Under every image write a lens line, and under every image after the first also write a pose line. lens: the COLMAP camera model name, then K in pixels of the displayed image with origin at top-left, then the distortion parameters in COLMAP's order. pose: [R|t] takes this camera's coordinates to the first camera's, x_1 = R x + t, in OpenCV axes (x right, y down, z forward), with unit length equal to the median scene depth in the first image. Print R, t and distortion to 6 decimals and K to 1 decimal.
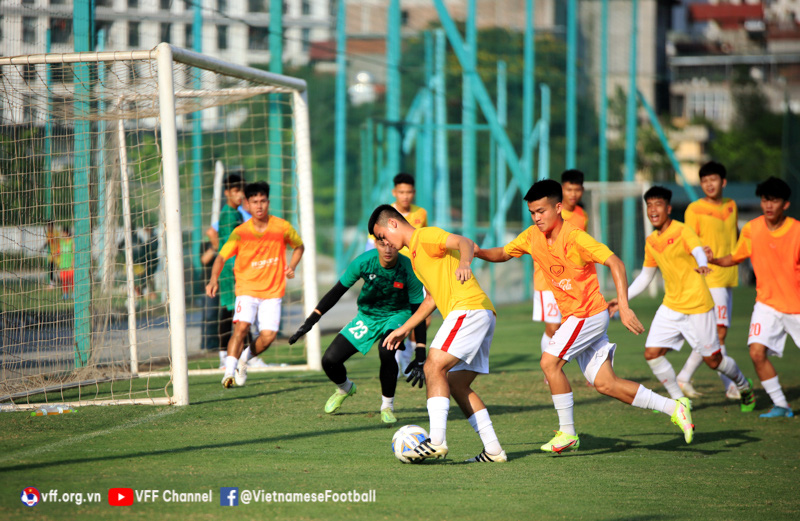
lens RADIAL K [[4957.9, 0, 400.7], [0, 4957.9, 260.9], [0, 0, 1]] dist [0.905338, 0.000000]
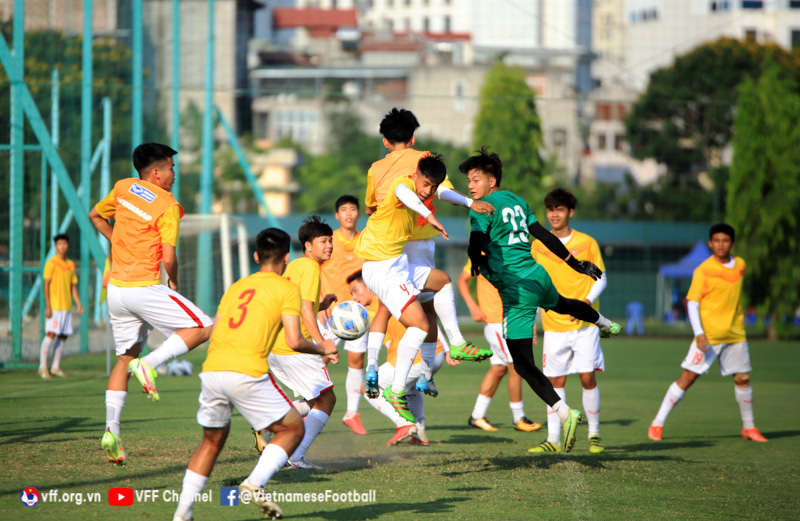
lens RADIAL K [[4957.9, 0, 401.0], [0, 4957.9, 258.7], [0, 0, 1]] dist [0.905338, 0.000000]
pose [[0.996318, 0.008685, 0.085289, 0.006500], [-0.008469, 0.999960, -0.002901, -0.005680], [-0.085311, 0.002168, 0.996352, 0.138524]]
